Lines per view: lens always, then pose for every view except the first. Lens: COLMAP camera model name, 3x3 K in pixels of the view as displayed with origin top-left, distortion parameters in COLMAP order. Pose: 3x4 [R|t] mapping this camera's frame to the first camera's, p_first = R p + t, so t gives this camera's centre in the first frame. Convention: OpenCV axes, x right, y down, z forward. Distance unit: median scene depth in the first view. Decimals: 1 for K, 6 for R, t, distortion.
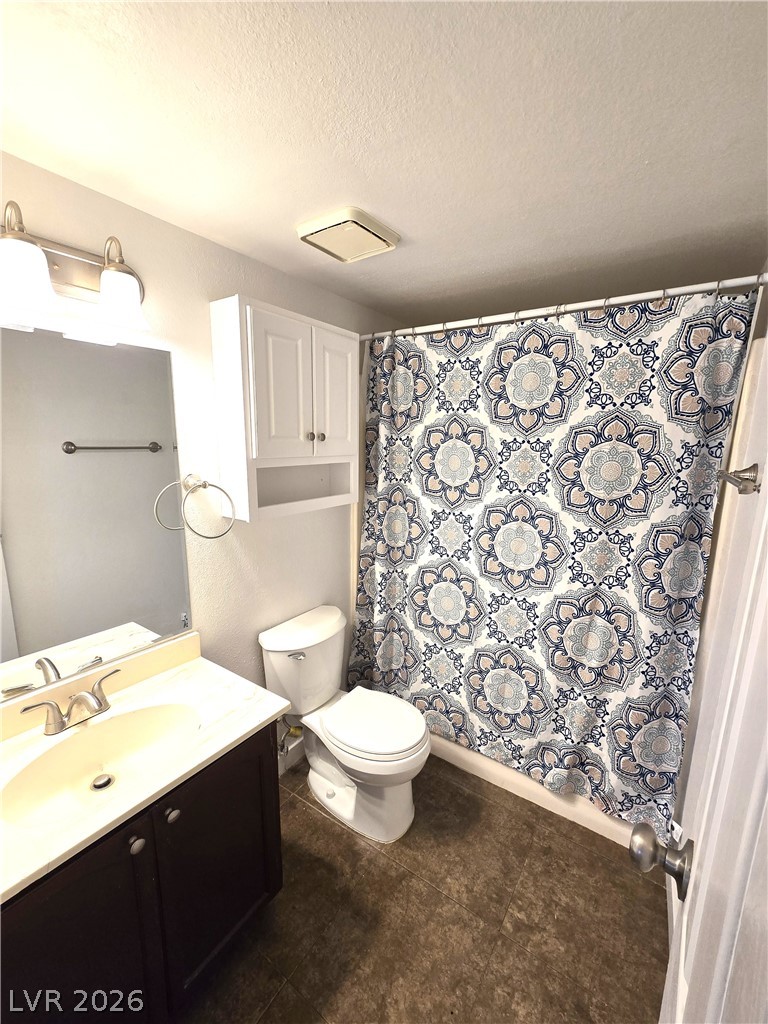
lens RADIAL K [[426.7, 0, 382.7], [0, 426.7, 513.6], [0, 0, 1]] dist [-0.001166, 0.001149]
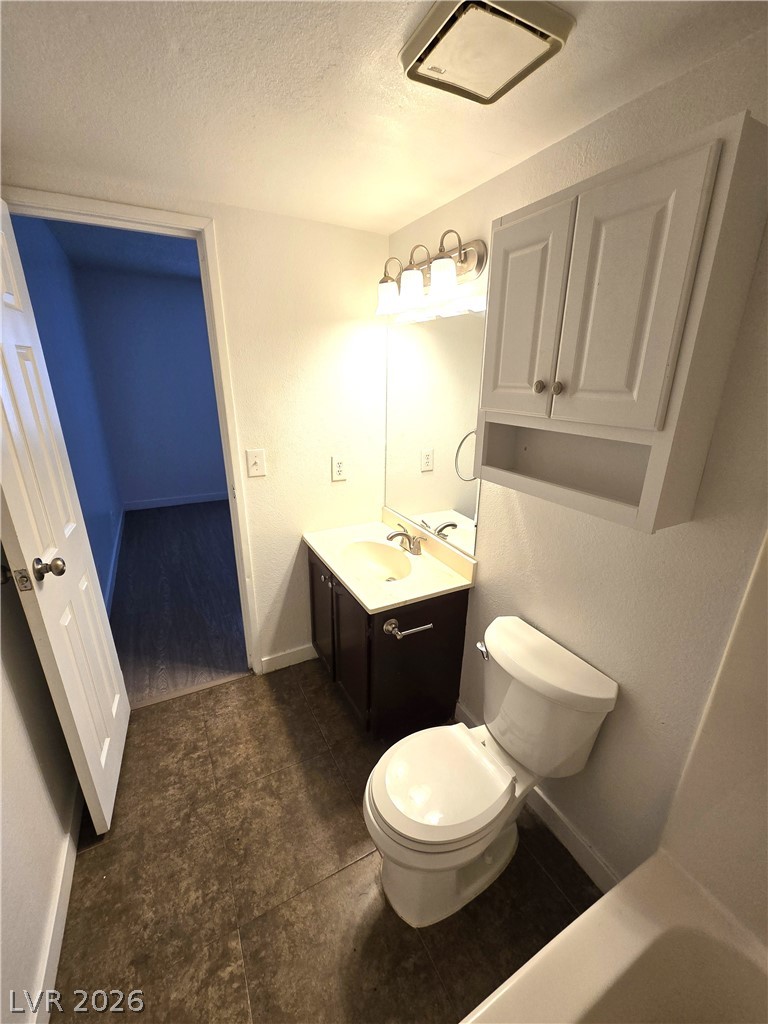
lens RADIAL K [[426.7, 0, 391.3], [0, 426.7, 514.5], [0, 0, 1]] dist [-0.001166, 0.001149]
pose [[-0.458701, 0.256963, -0.850625, 0.671766], [-0.189608, 0.906923, 0.376217, -0.247476], [0.868125, 0.333857, -0.367285, 1.311884]]
